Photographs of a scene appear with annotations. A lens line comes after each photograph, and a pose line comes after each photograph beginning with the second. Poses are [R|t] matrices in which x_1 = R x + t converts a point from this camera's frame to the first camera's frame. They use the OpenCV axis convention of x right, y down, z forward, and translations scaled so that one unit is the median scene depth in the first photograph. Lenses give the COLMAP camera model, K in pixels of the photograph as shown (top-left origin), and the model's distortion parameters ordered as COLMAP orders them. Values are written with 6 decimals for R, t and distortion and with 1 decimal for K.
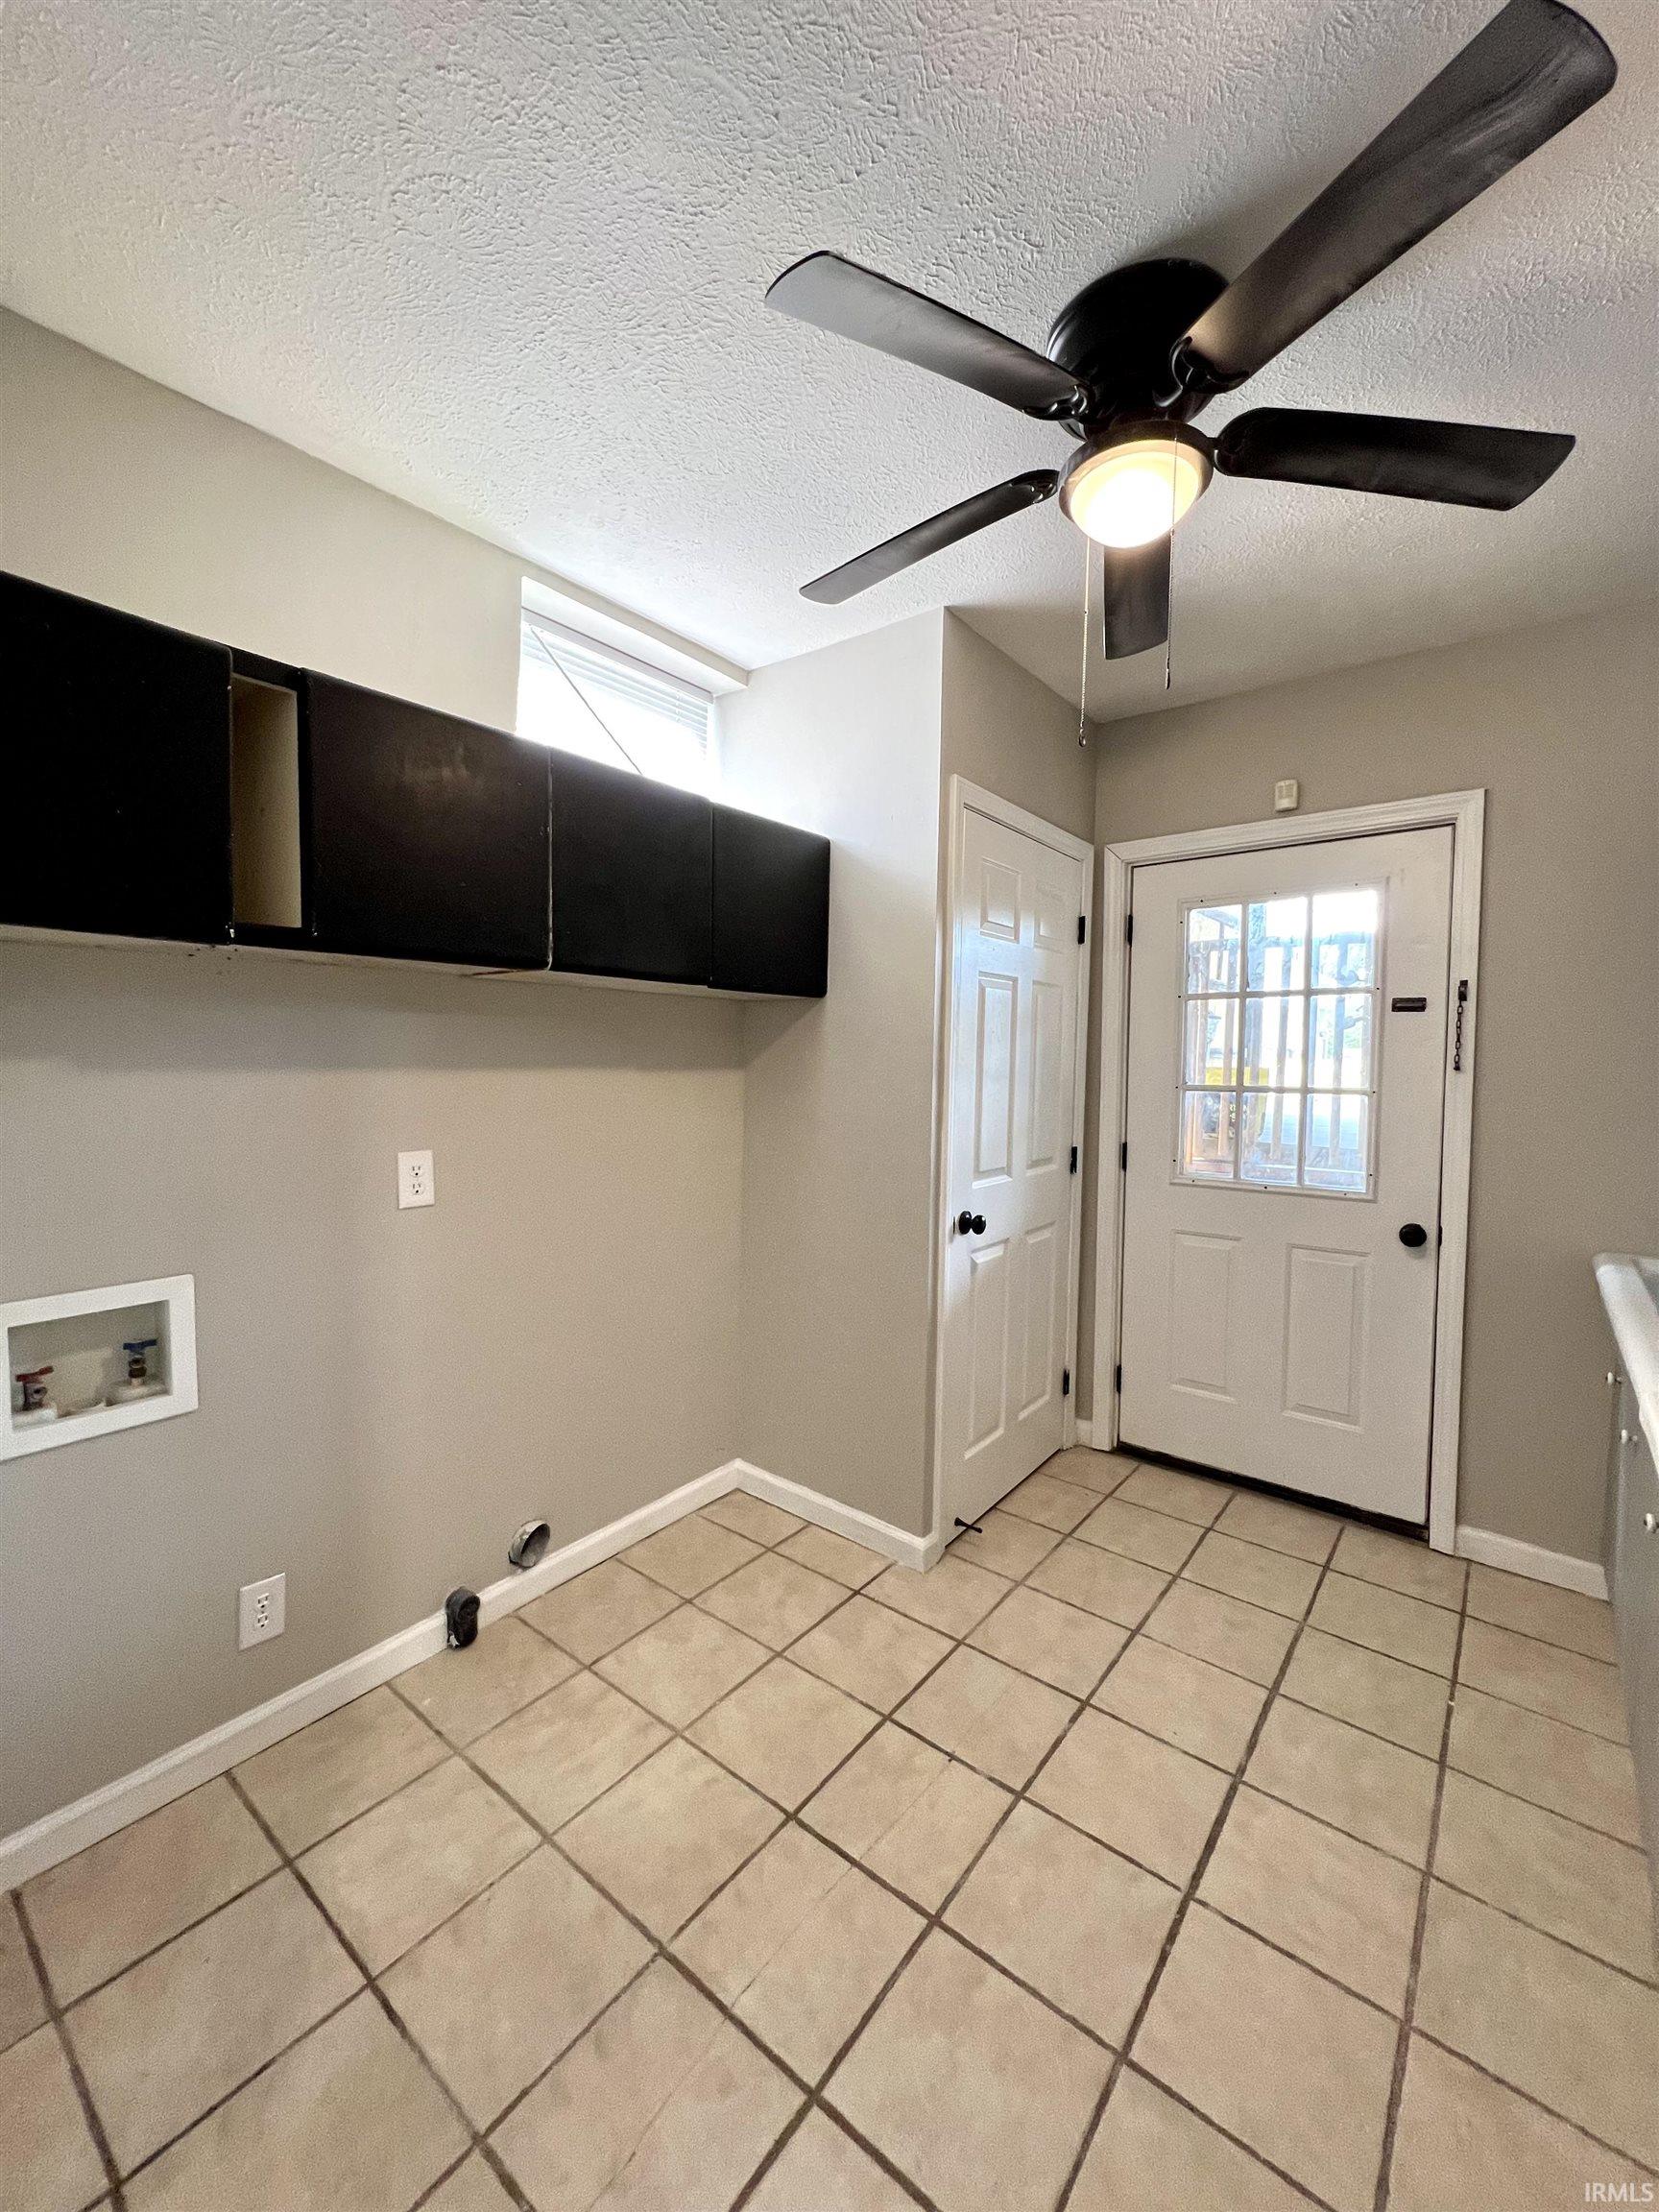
lens RADIAL K [[877.2, 0, 828.7], [0, 877.2, 1102.9], [0, 0, 1]] dist [0.000944, -0.000568]
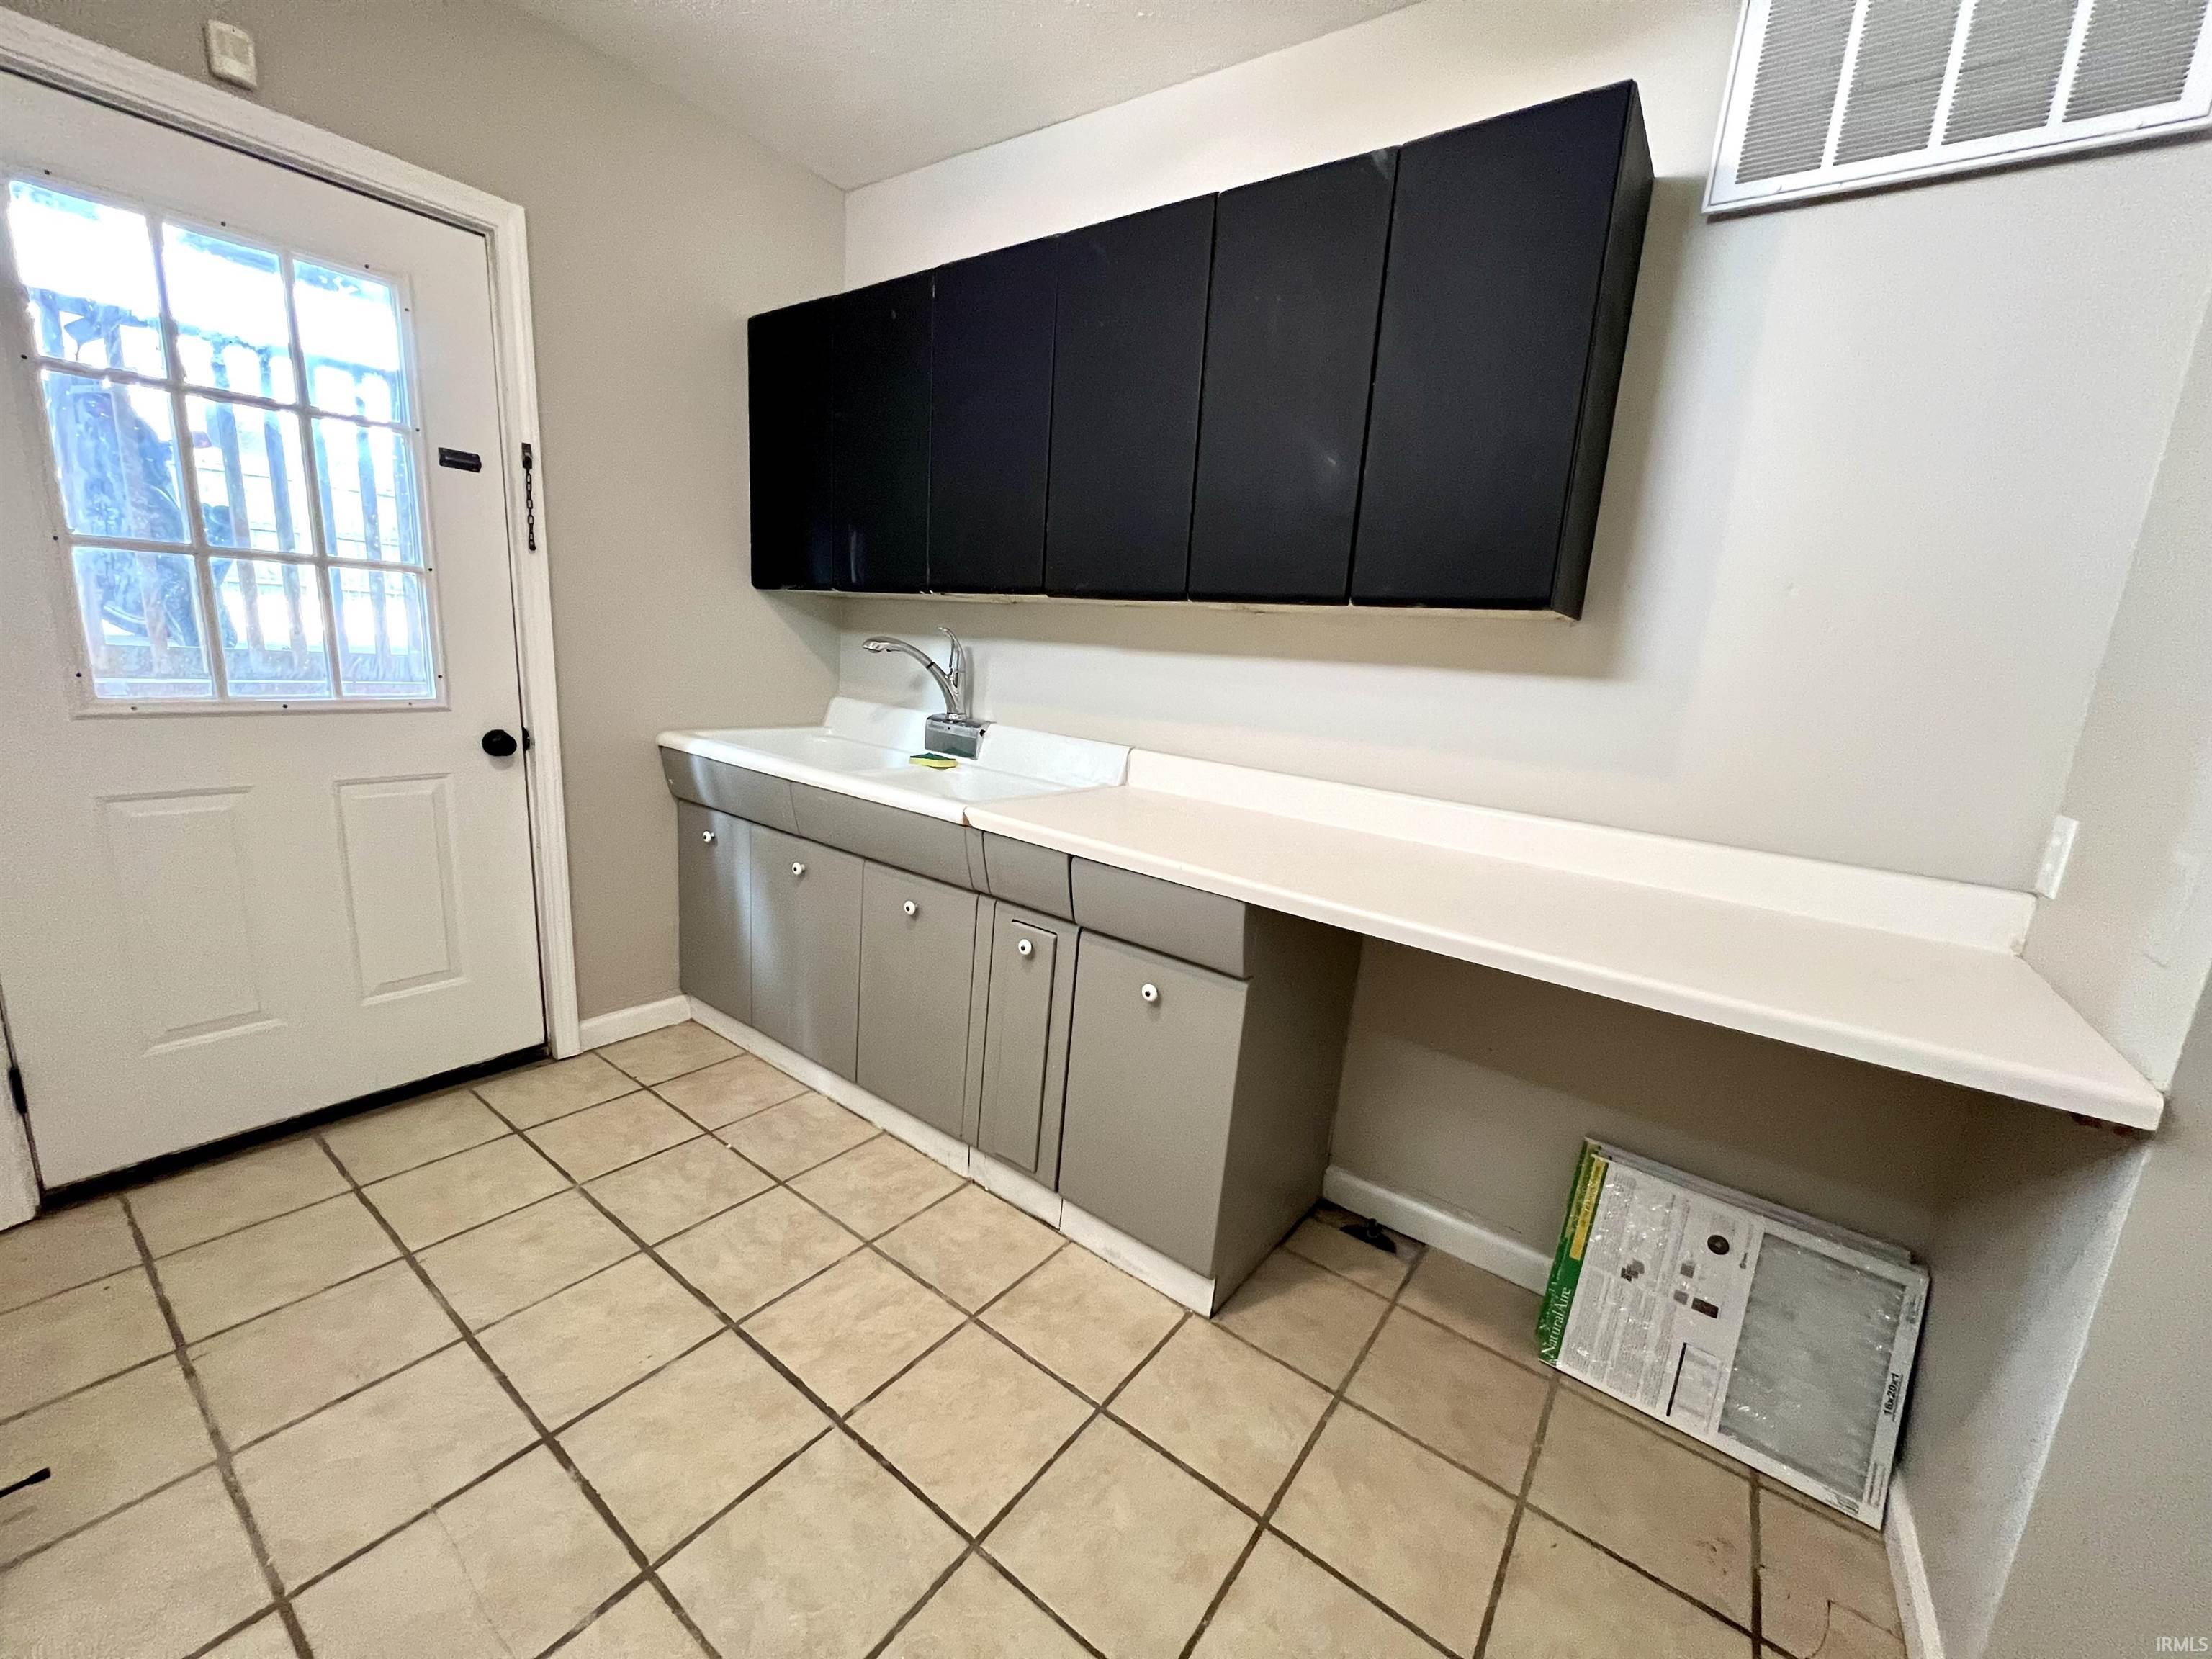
lens RADIAL K [[877.2, 0, 1105.5], [0, 877.2, 829.8], [0, 0, 1]] dist [0.000944, -0.000568]
pose [[-0.036563, -0.228316, 0.972900, -0.234227], [-0.024759, 0.973459, 0.227516, 0.022070], [-0.999025, -0.015769, -0.041245, 0.447769]]
